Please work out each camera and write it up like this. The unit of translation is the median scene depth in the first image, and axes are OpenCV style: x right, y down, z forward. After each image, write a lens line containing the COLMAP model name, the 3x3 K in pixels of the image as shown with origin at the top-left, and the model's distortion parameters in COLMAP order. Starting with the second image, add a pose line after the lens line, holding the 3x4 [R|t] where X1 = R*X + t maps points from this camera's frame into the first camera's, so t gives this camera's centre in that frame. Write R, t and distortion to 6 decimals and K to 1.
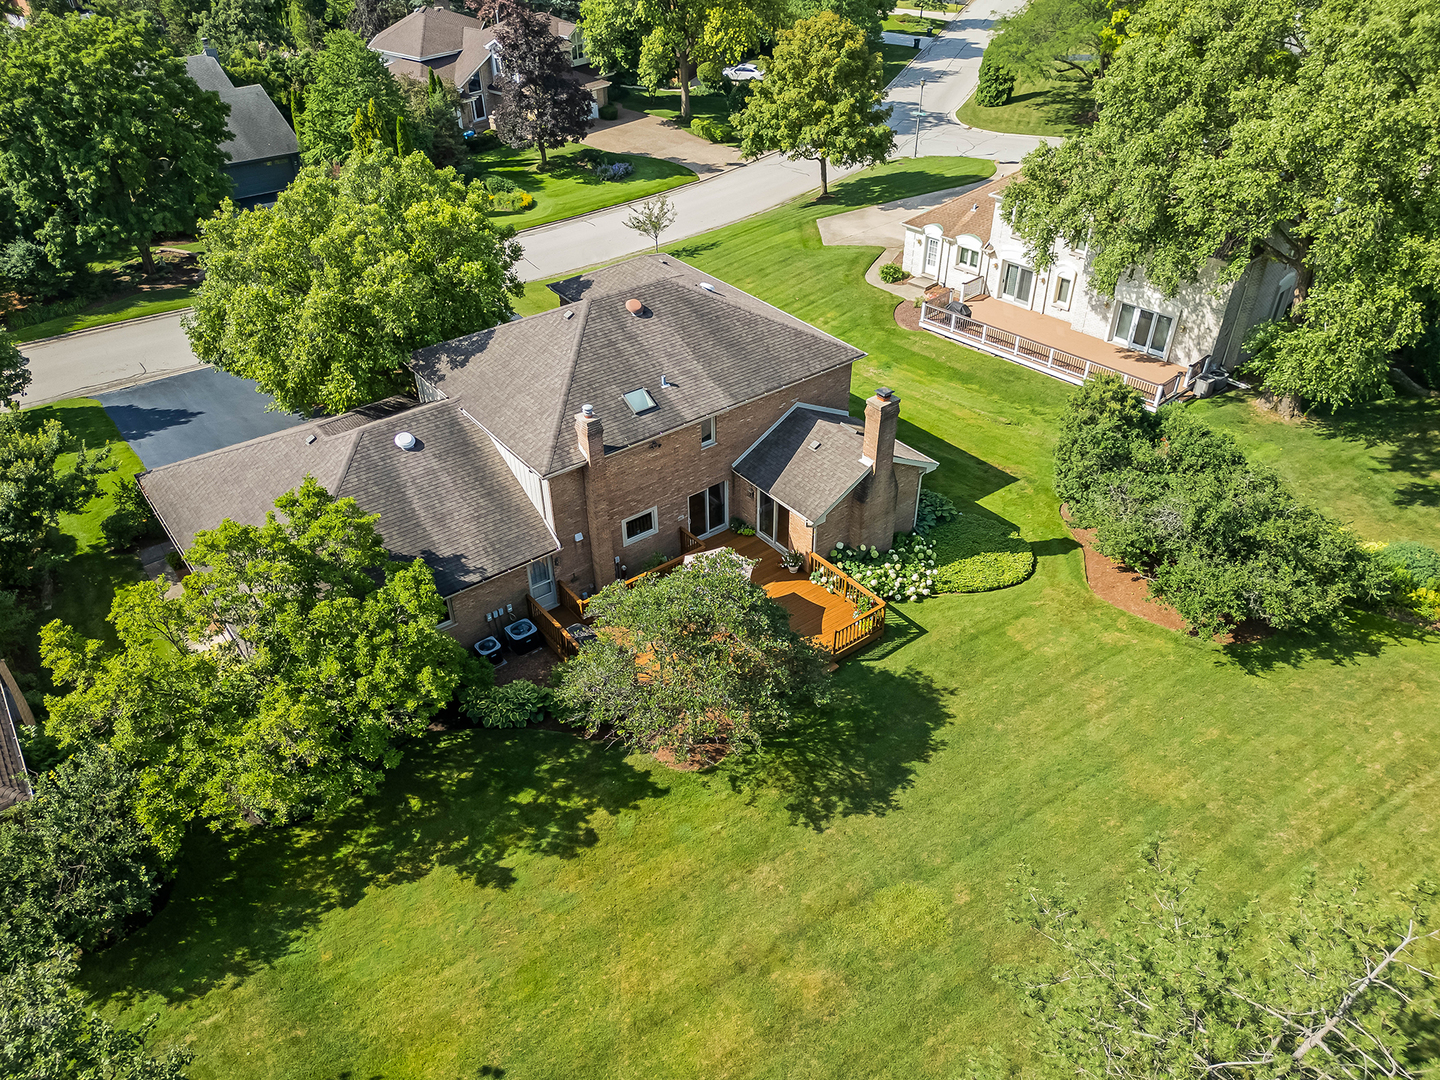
lens RADIAL K [[1019.0, 0, 716.4], [0, 1019.0, 553.1], [0, 0, 1]] dist [0.076162, -0.069594]
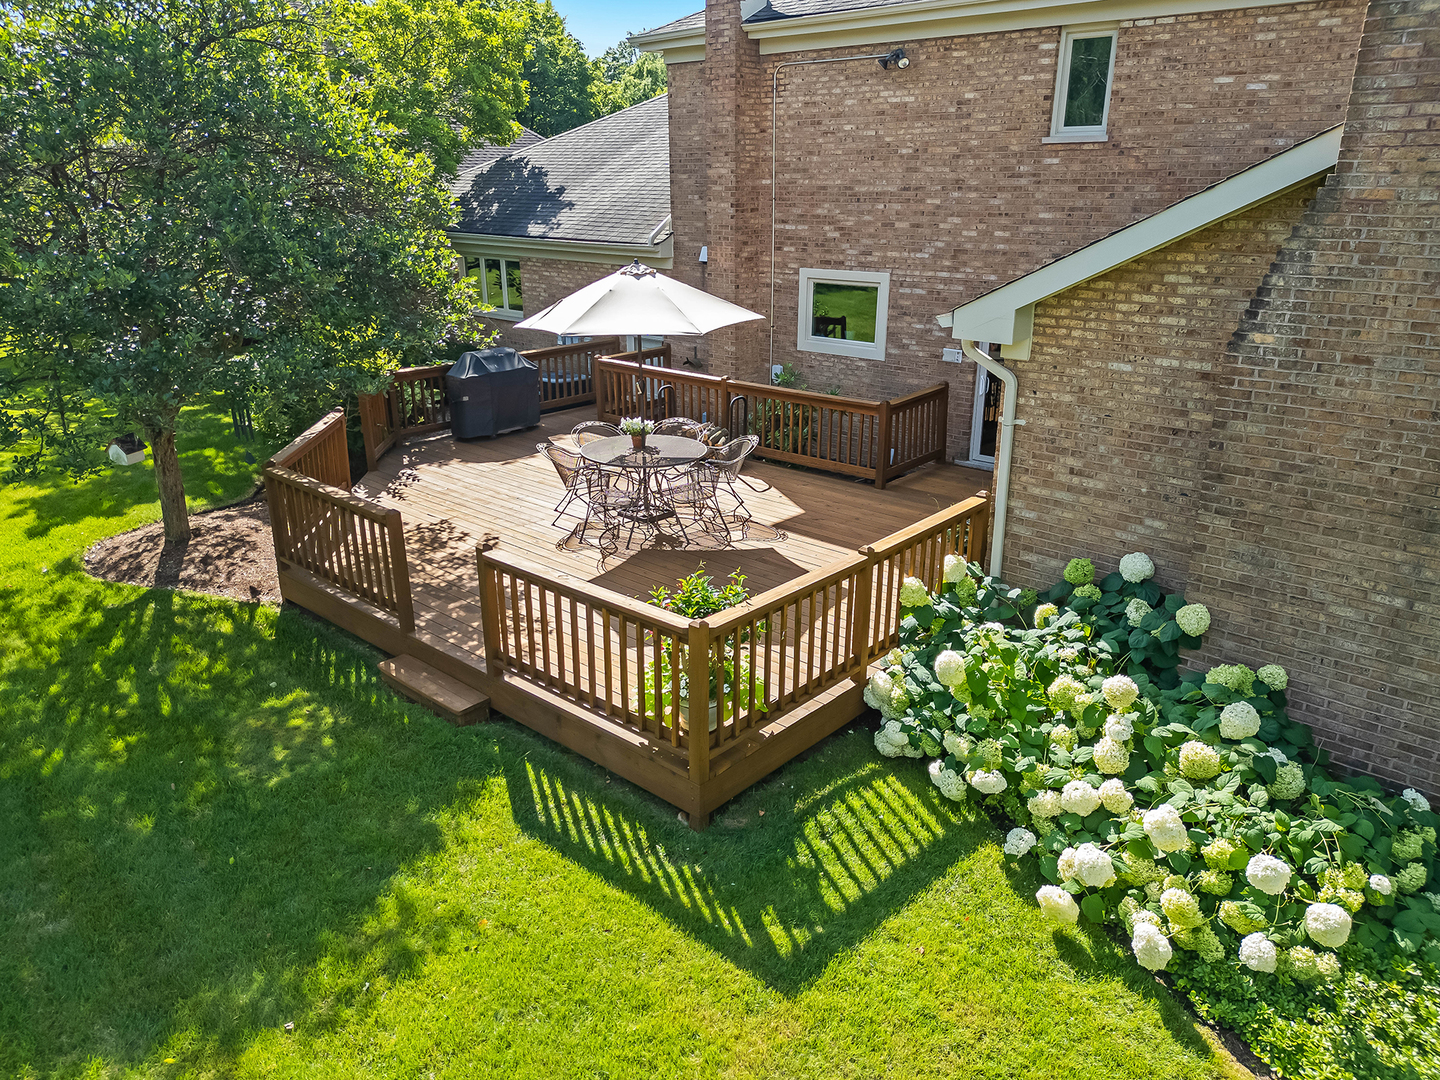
lens RADIAL K [[1019.0, 0, 713.0], [0, 1019.0, 547.9], [0, 0, 1]] dist [0.076162, -0.069594]
pose [[0.184427, 0.350304, -0.918299, 0.303475], [-0.587093, 0.788584, 0.182912, 0.002178], [0.788231, 0.505393, 0.351097, 0.846450]]
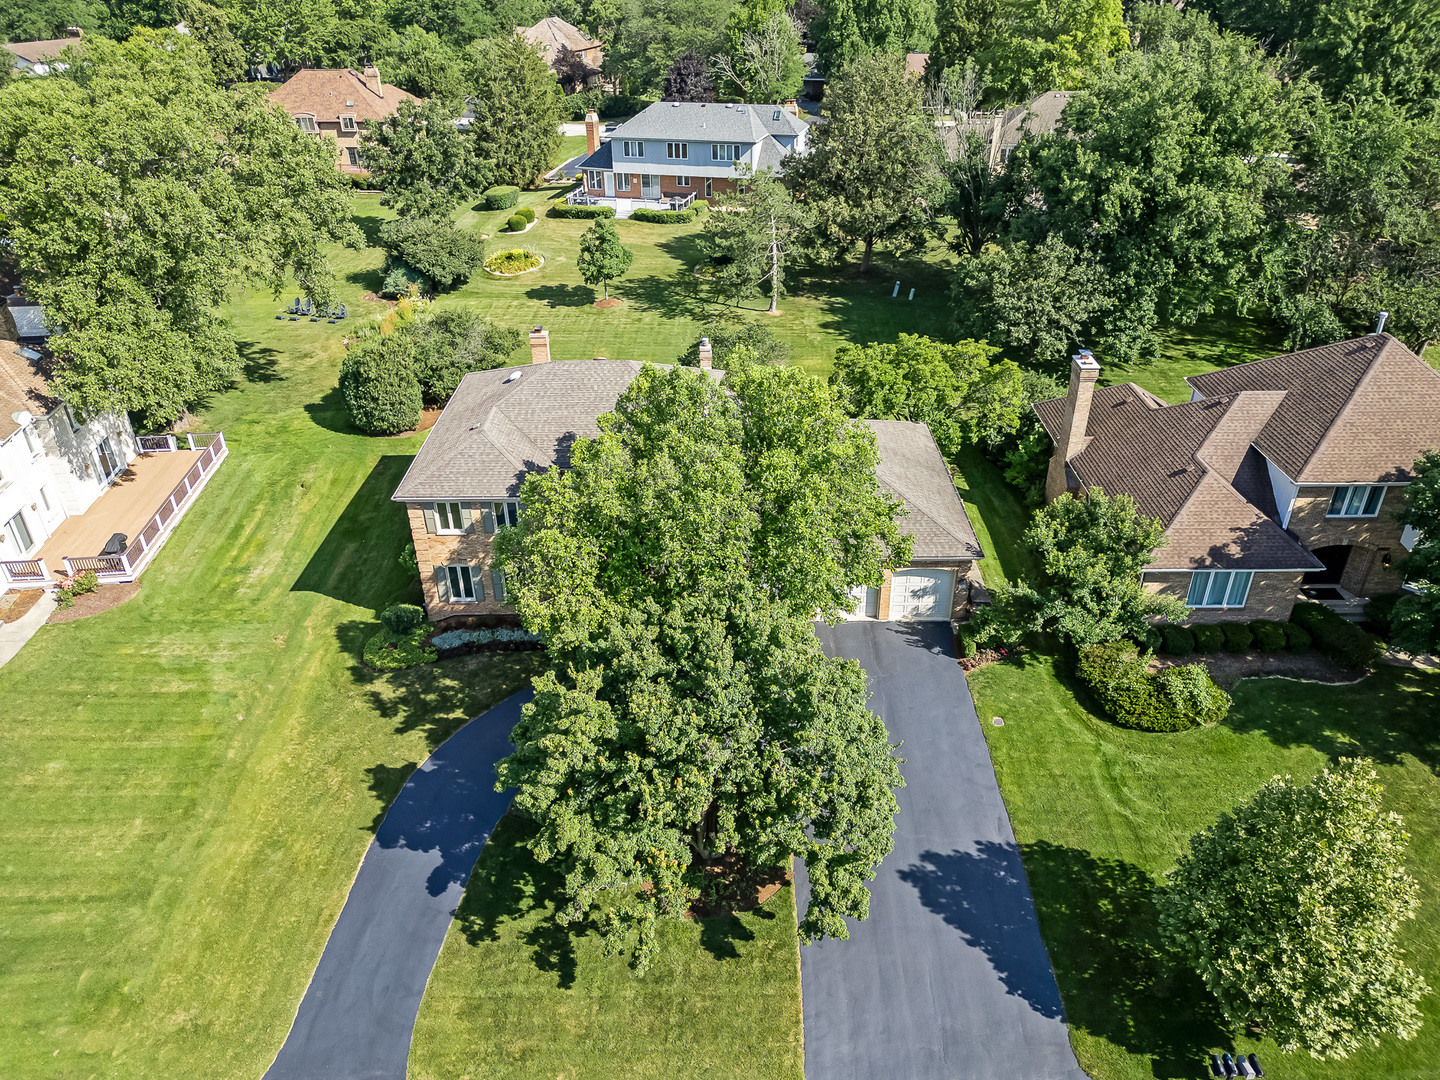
lens RADIAL K [[1019.0, 0, 718.8], [0, 1019.0, 540.6], [0, 0, 1]] dist [0.076162, -0.069594]
pose [[-0.794023, -0.286559, 0.536108, -0.949415], [0.388114, 0.439793, 0.809907, -1.105270], [-0.467863, 0.851156, -0.237988, 1.412611]]
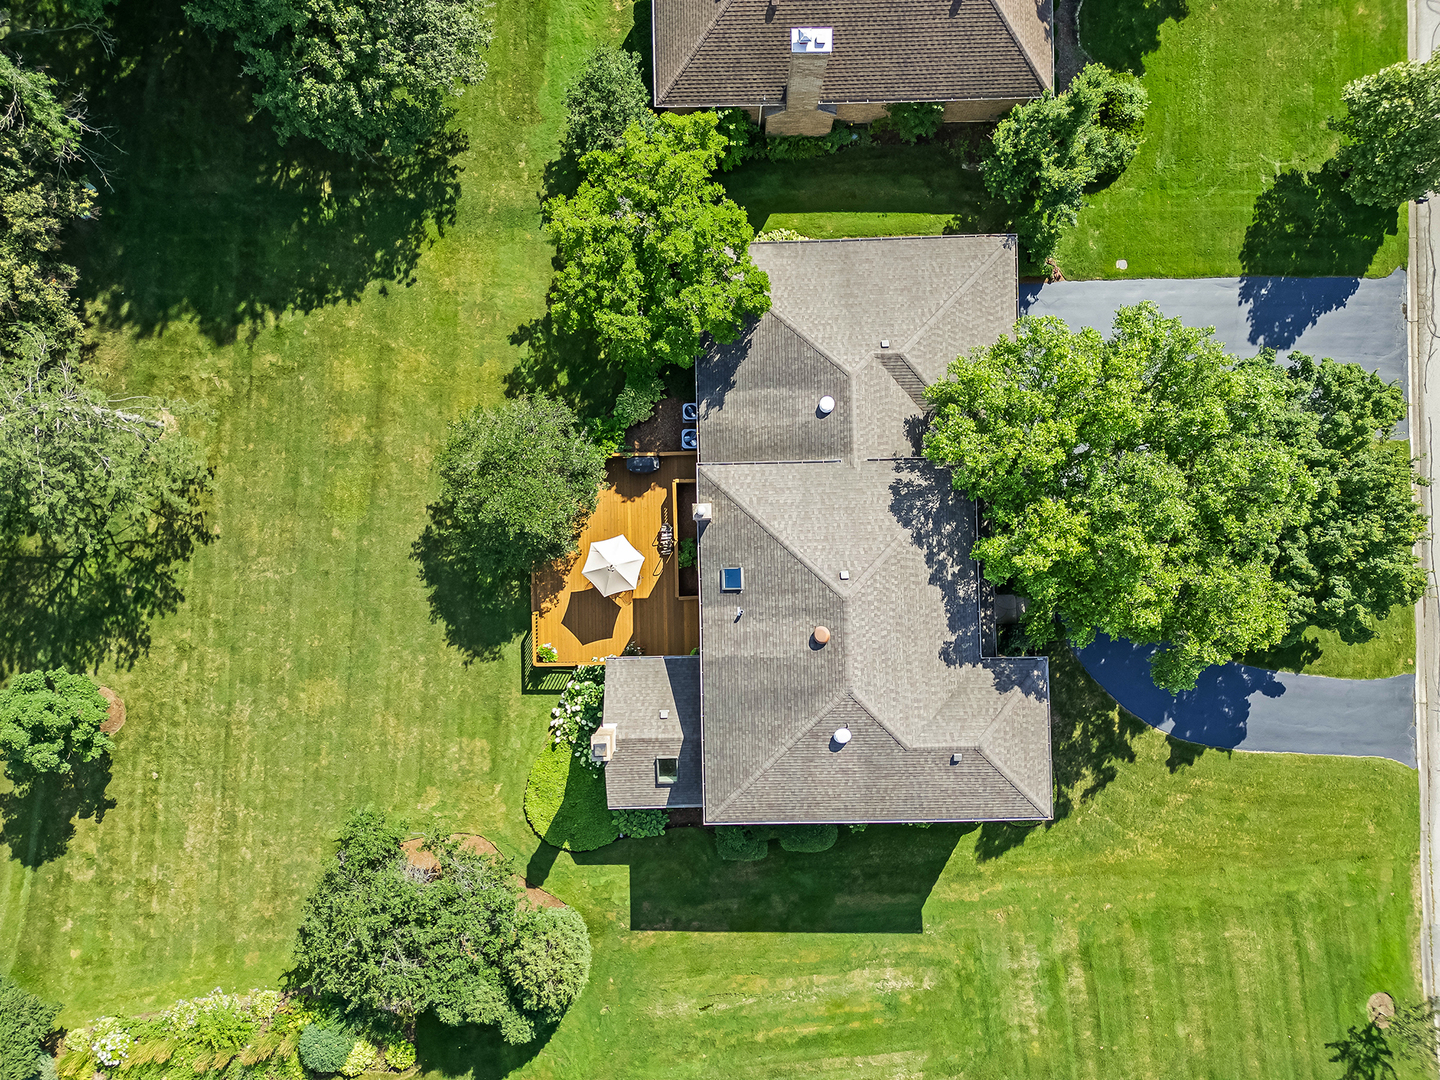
lens RADIAL K [[1019.0, 0, 714.2], [0, 1019.0, 545.6], [0, 0, 1]] dist [0.076162, -0.069594]
pose [[-0.586680, 0.809815, -0.002643, -0.085741], [-0.476614, -0.342647, 0.809588, -0.981024], [0.654711, 0.476228, 0.586993, 0.276628]]
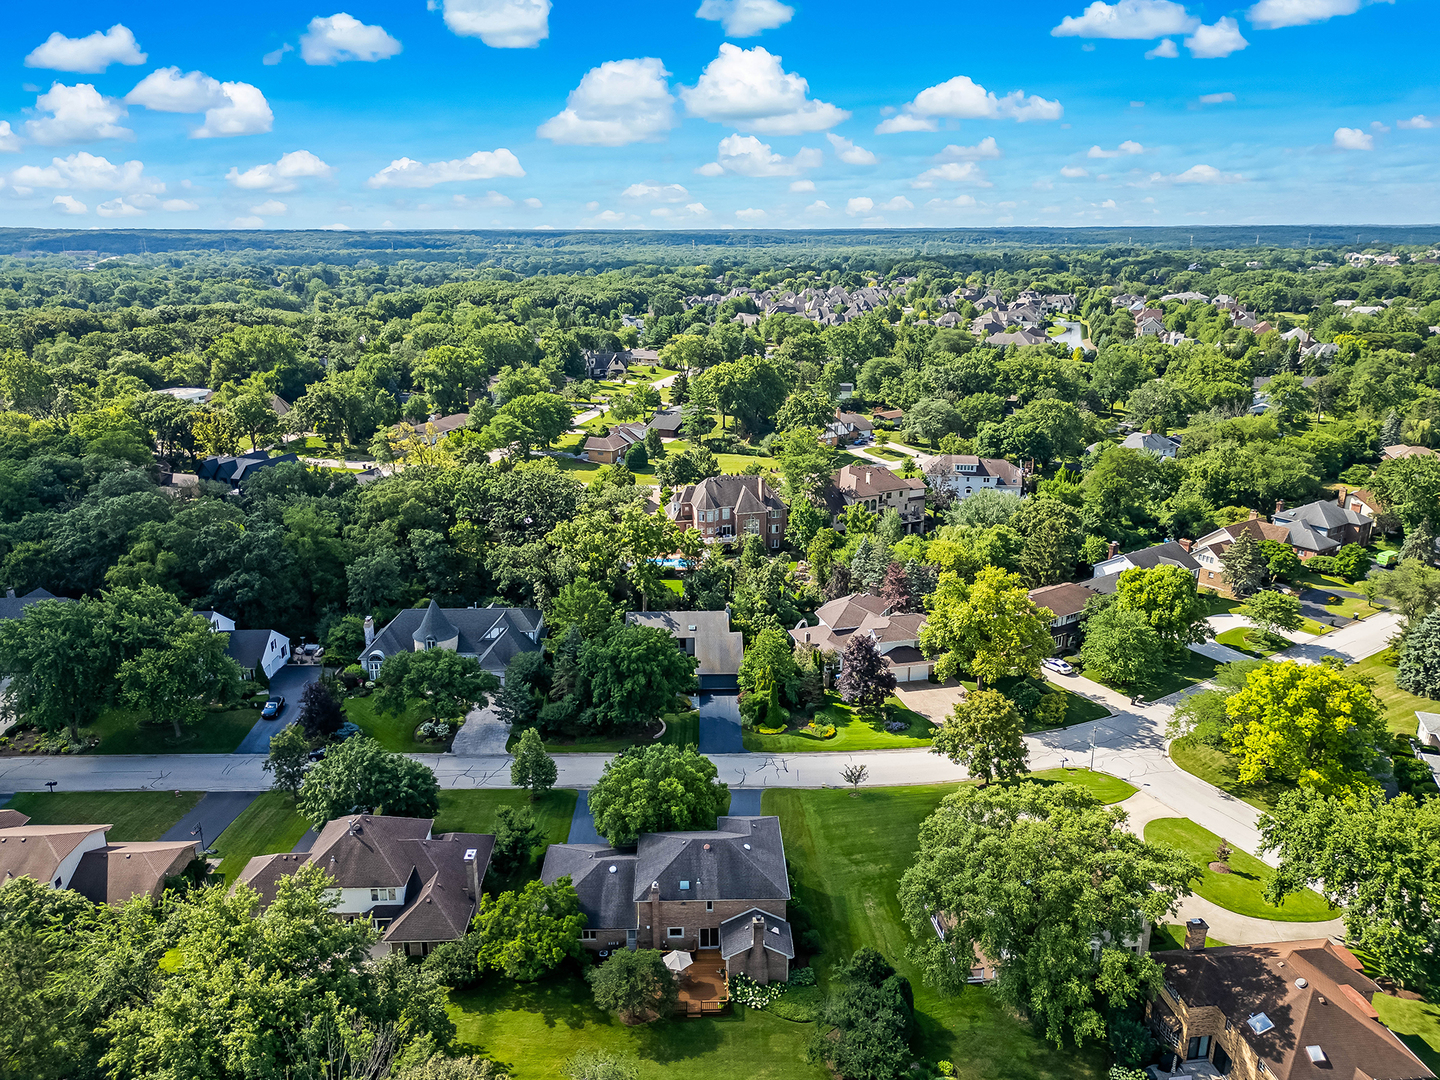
lens RADIAL K [[1019.0, 0, 722.7], [0, 1019.0, 541.7], [0, 0, 1]] dist [0.076162, -0.069594]
pose [[0.812931, 0.187146, -0.551470, 1.237359], [-0.361359, 0.904708, -0.225664, -0.365138], [0.456687, 0.382728, 0.803092, -1.373459]]
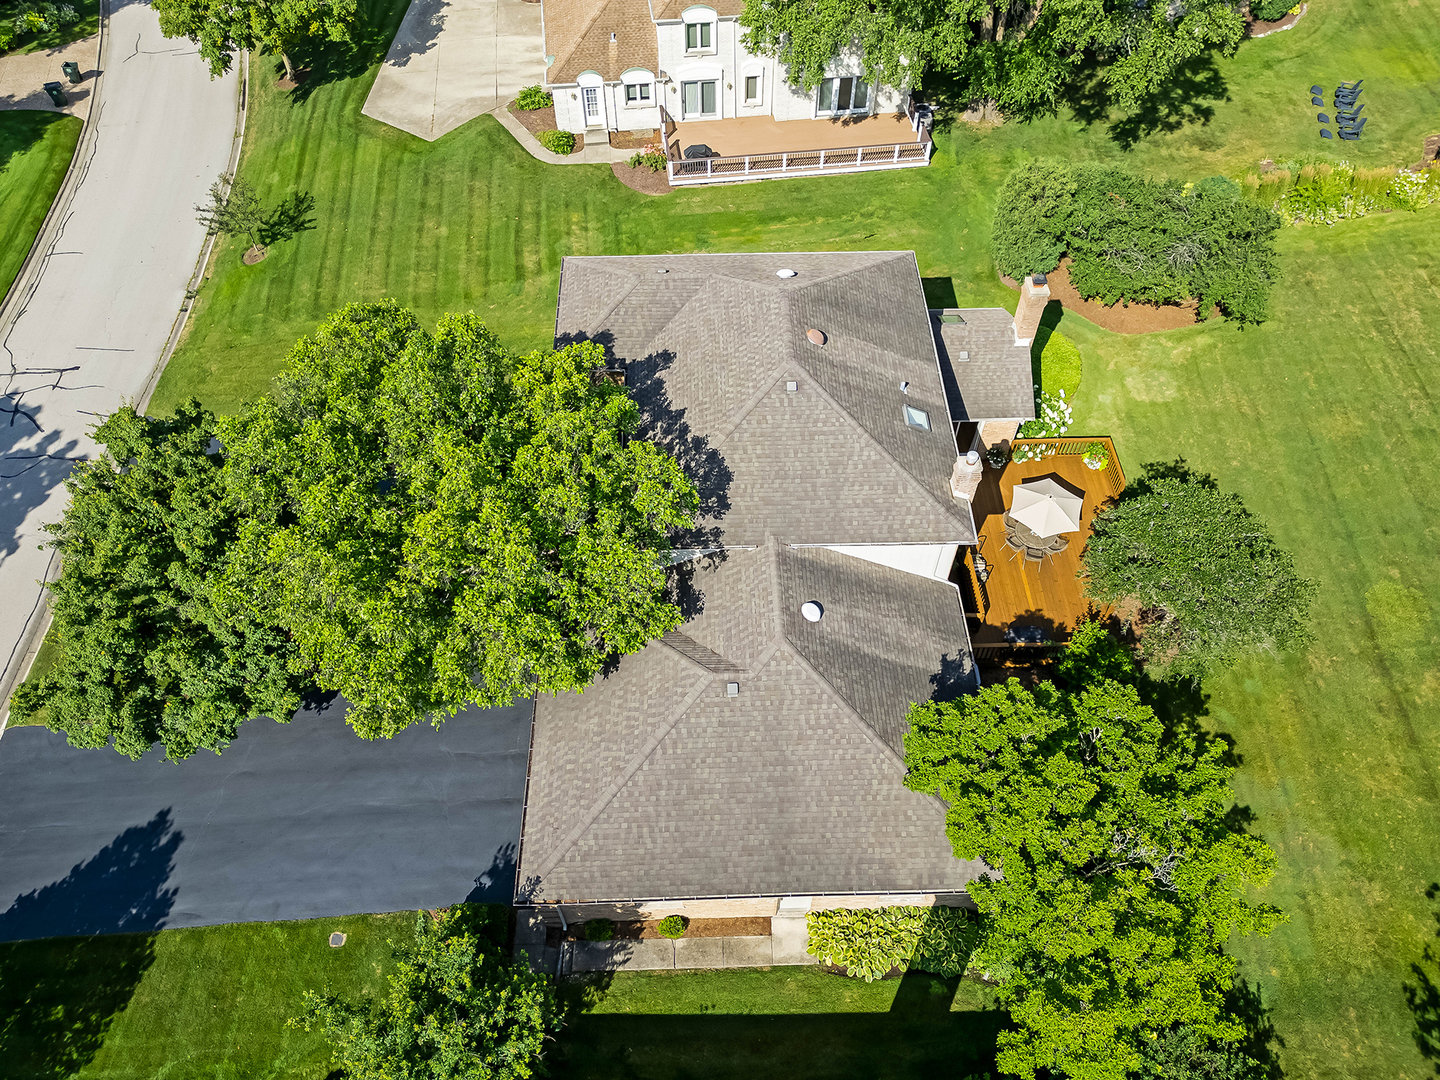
lens RADIAL K [[1019.0, 0, 706.0], [0, 1019.0, 546.0], [0, 0, 1]] dist [0.076162, -0.069594]
pose [[0.590165, -0.642785, 0.488397, -0.692358], [0.483723, 0.765924, 0.423524, -0.525417], [-0.646310, -0.013700, 0.762952, 0.361436]]
